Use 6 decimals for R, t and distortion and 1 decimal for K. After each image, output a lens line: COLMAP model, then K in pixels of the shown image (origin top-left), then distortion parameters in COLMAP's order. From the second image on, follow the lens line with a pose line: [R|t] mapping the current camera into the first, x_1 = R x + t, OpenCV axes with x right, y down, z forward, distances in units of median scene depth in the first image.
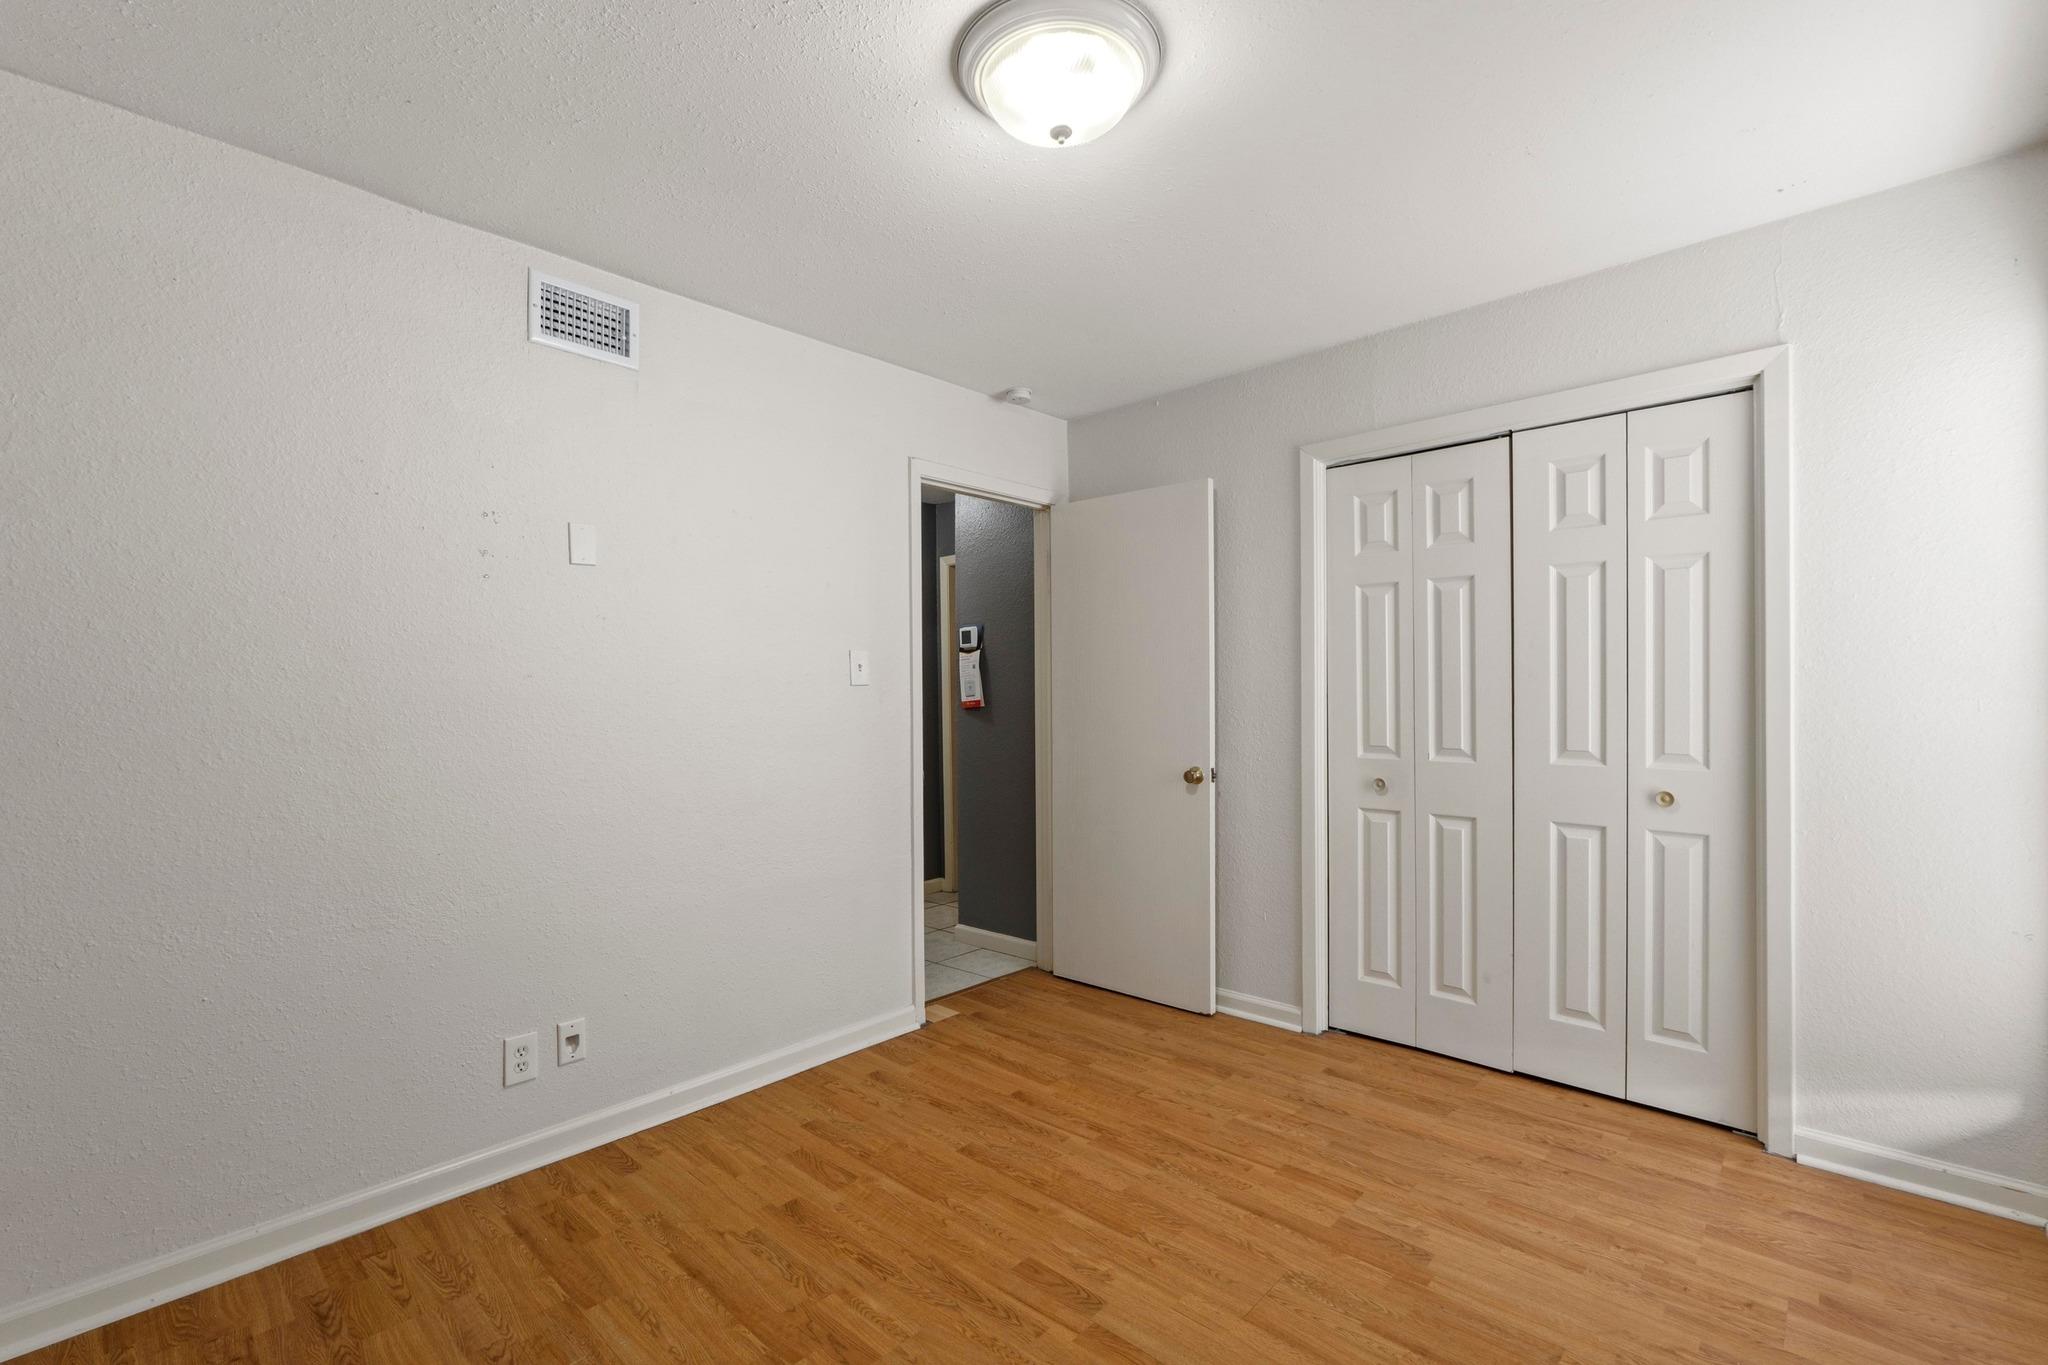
lens RADIAL K [[896.0, 0, 1007.7], [0, 896.0, 673.1], [0, 0, 1]] dist [-0.004956, -0.000451]
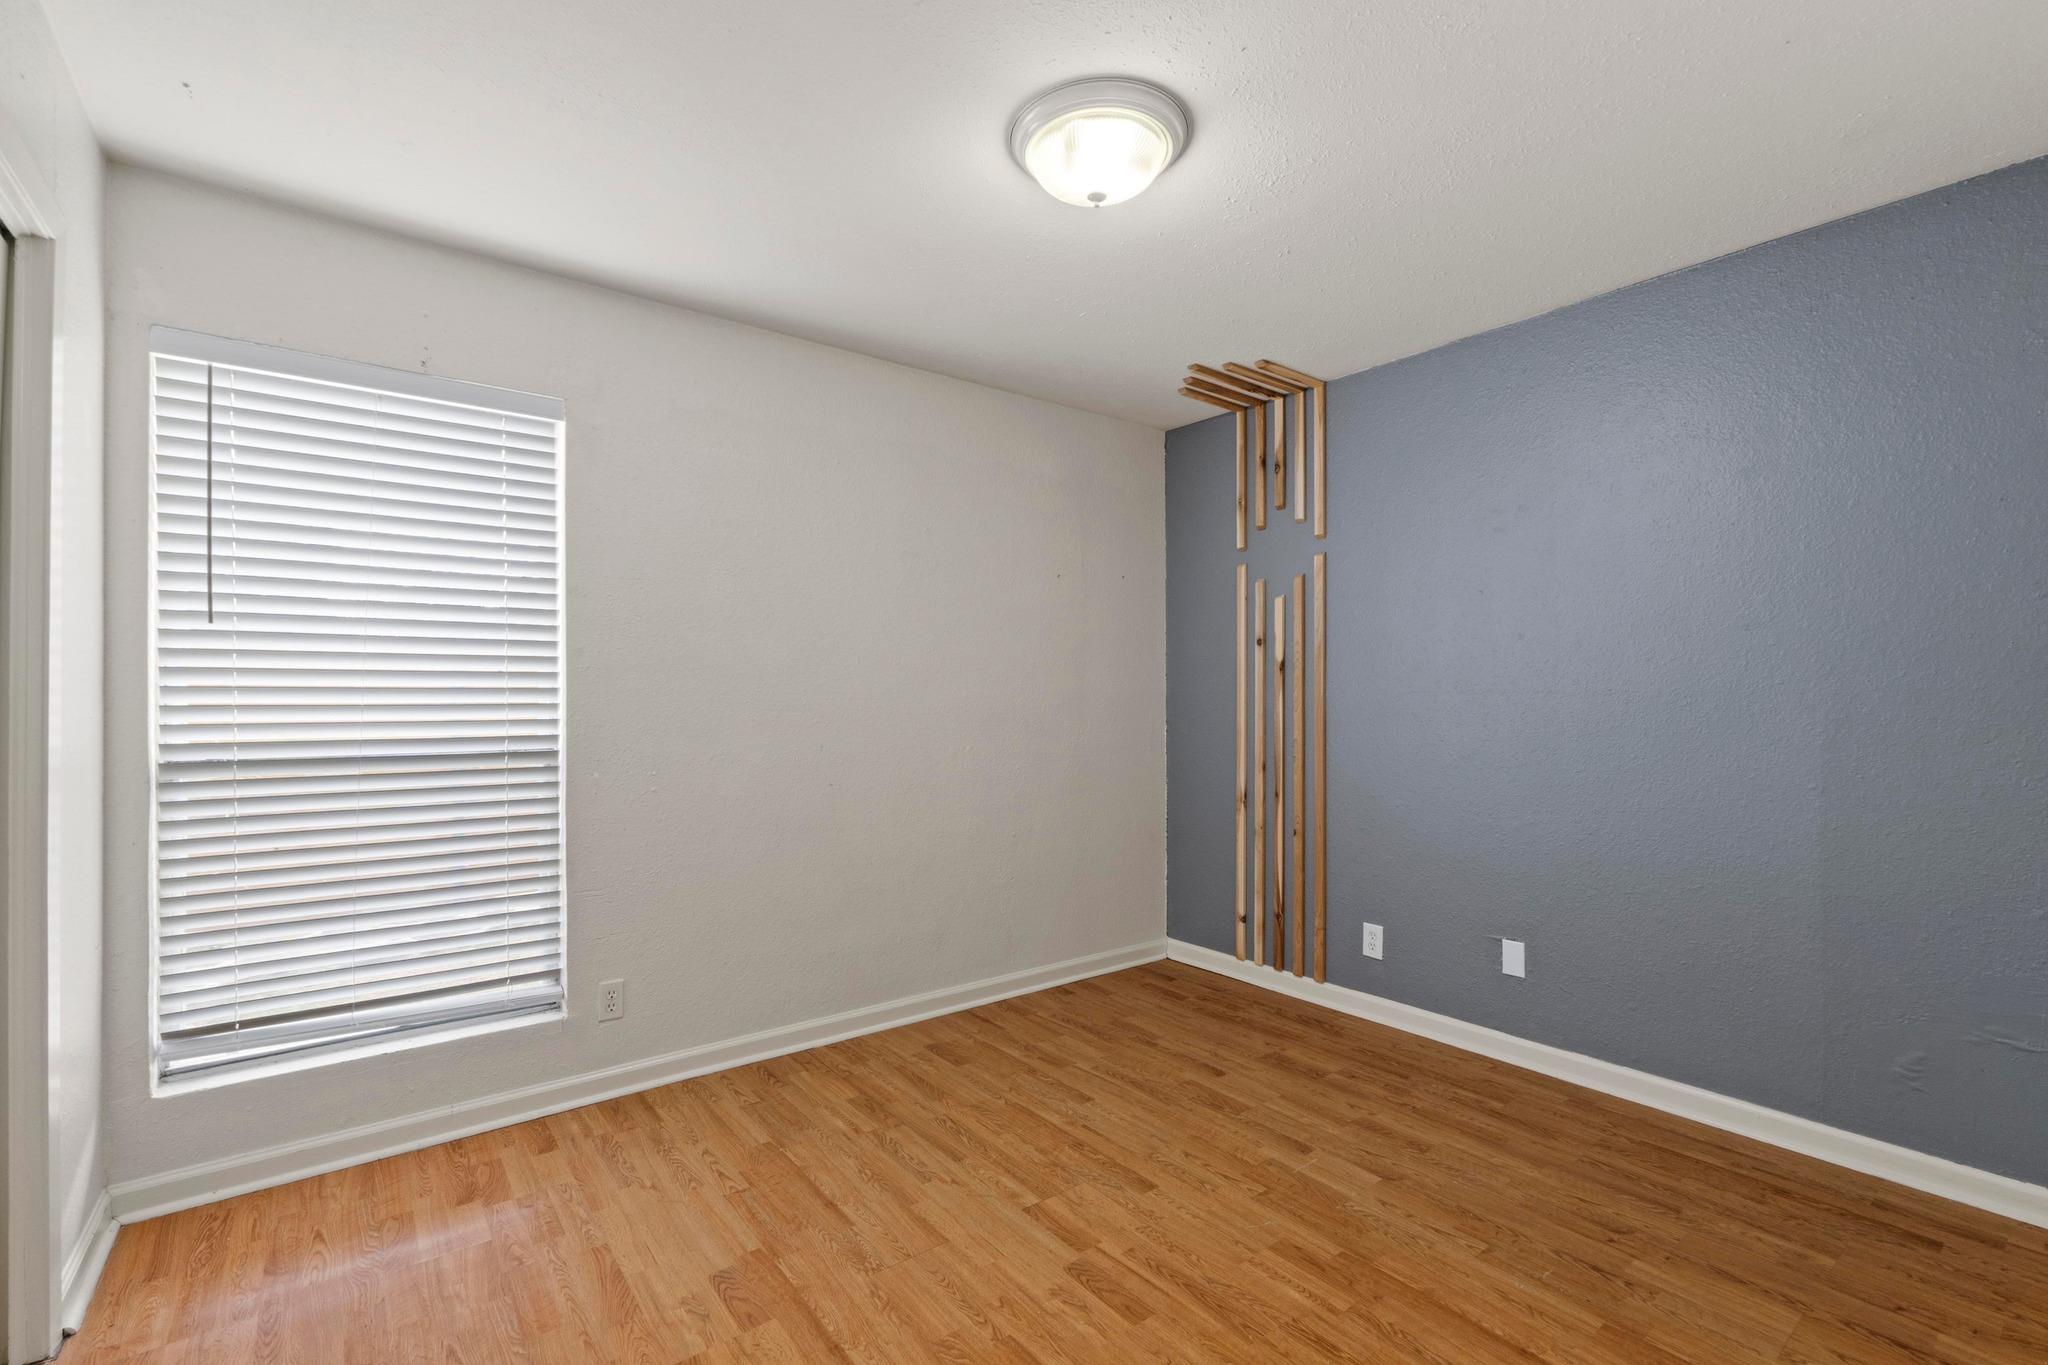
lens RADIAL K [[896.0, 0, 1007.7], [0, 896.0, 673.1], [0, 0, 1]] dist [-0.004956, -0.000451]
pose [[-0.986555, 0.014888, 0.162750, -0.005596], [0.007730, 0.998978, -0.044523, 0.048817], [-0.163247, -0.042667, -0.985662, 1.890221]]
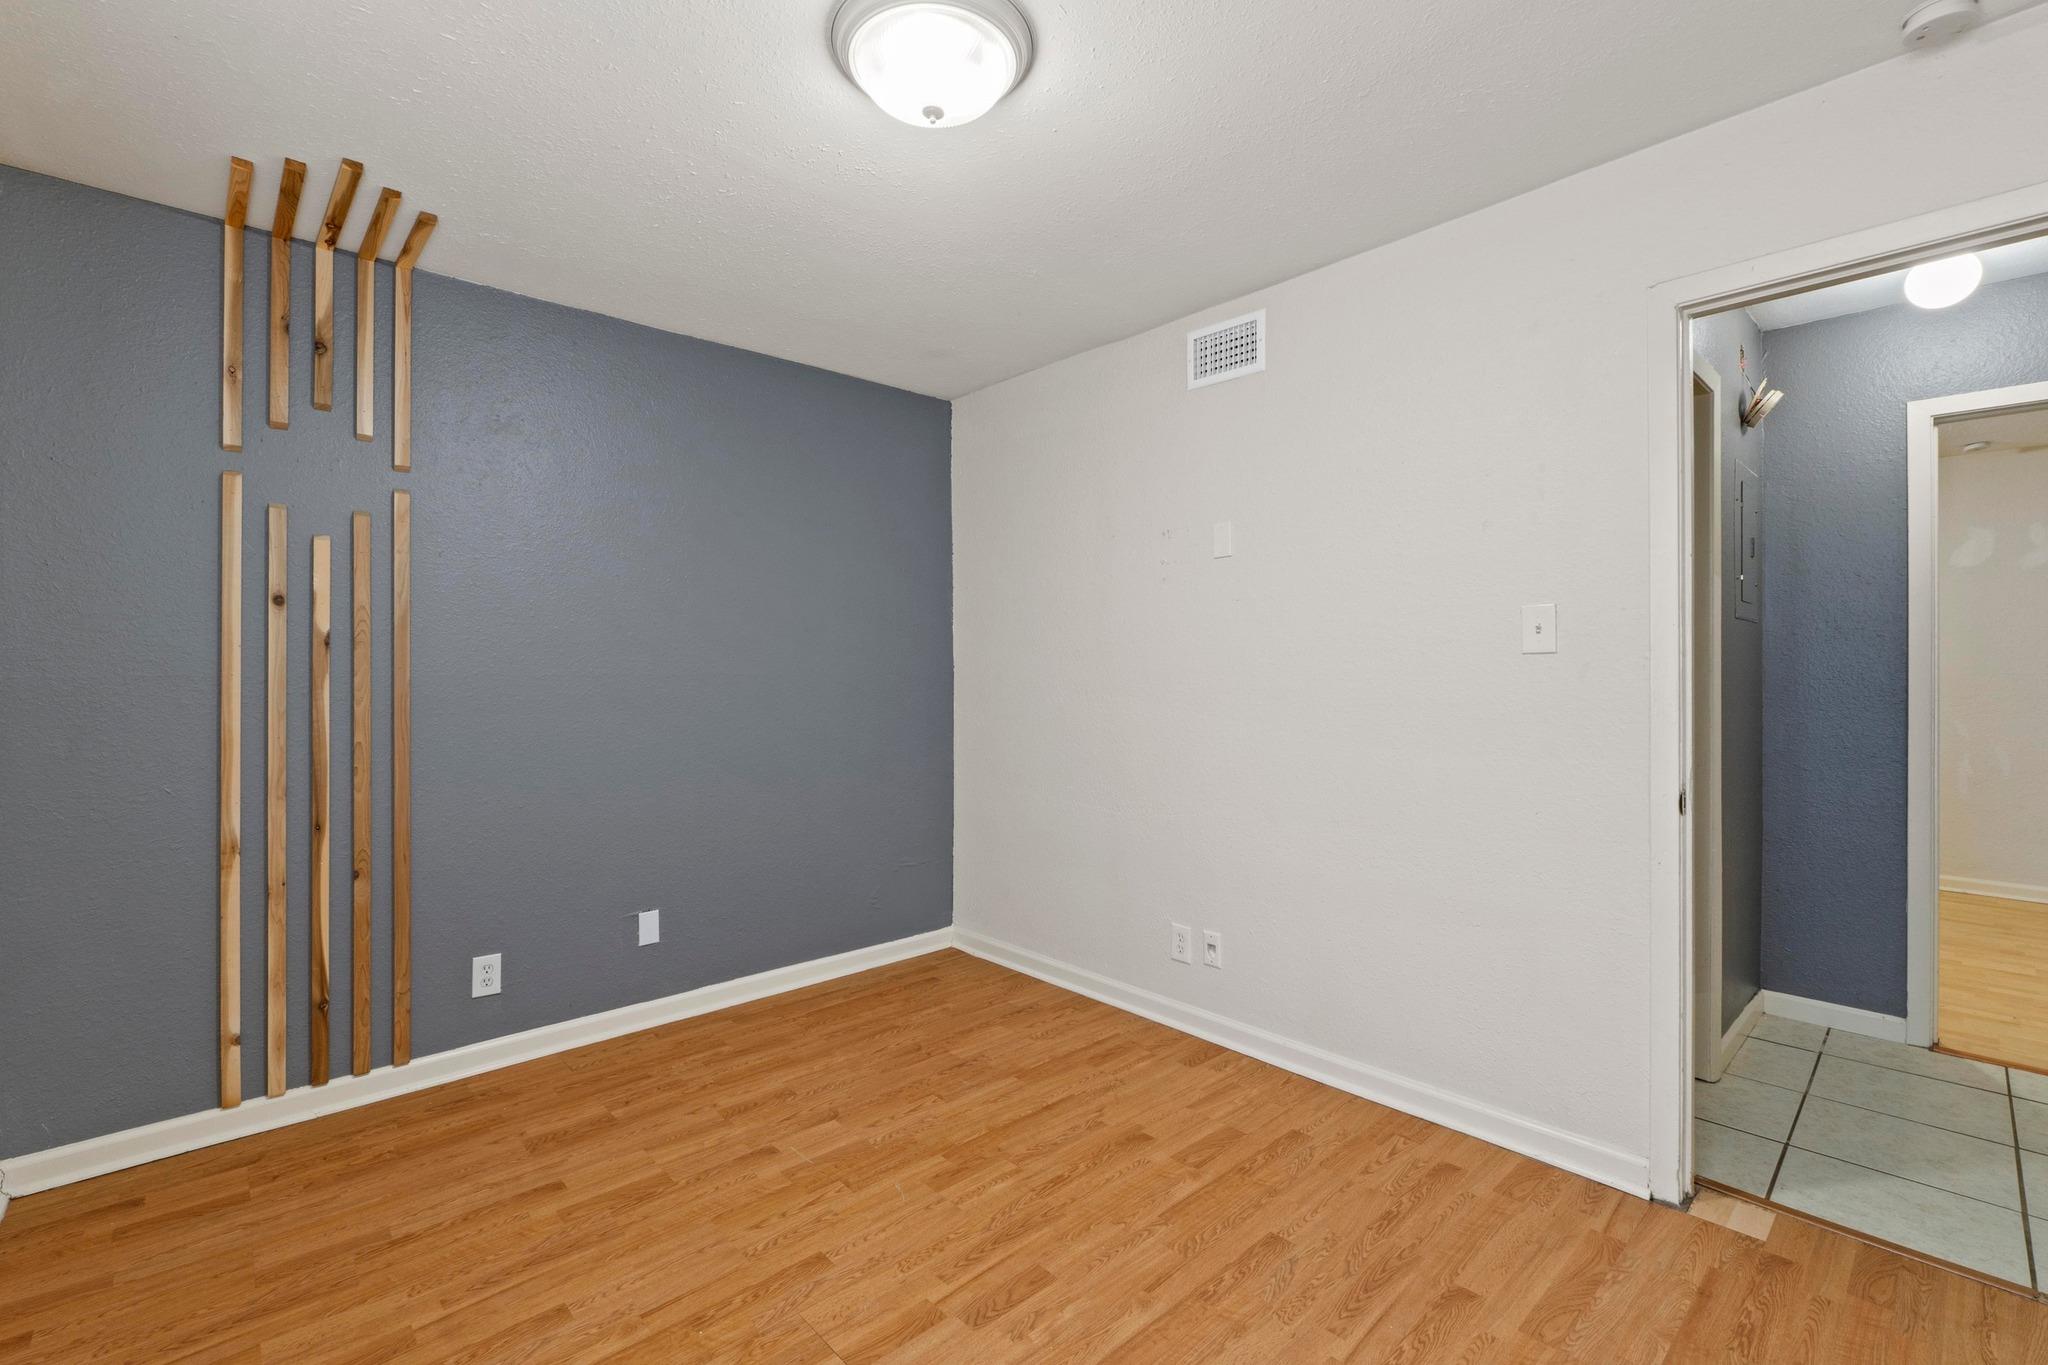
lens RADIAL K [[896.0, 0, 1007.7], [0, 896.0, 673.1], [0, 0, 1]] dist [-0.004956, -0.000451]
pose [[-0.080263, 0.013065, -0.996688, 0.928359], [0.026739, 0.999582, 0.010950, 0.015911], [0.996415, -0.025772, -0.080579, 1.025683]]
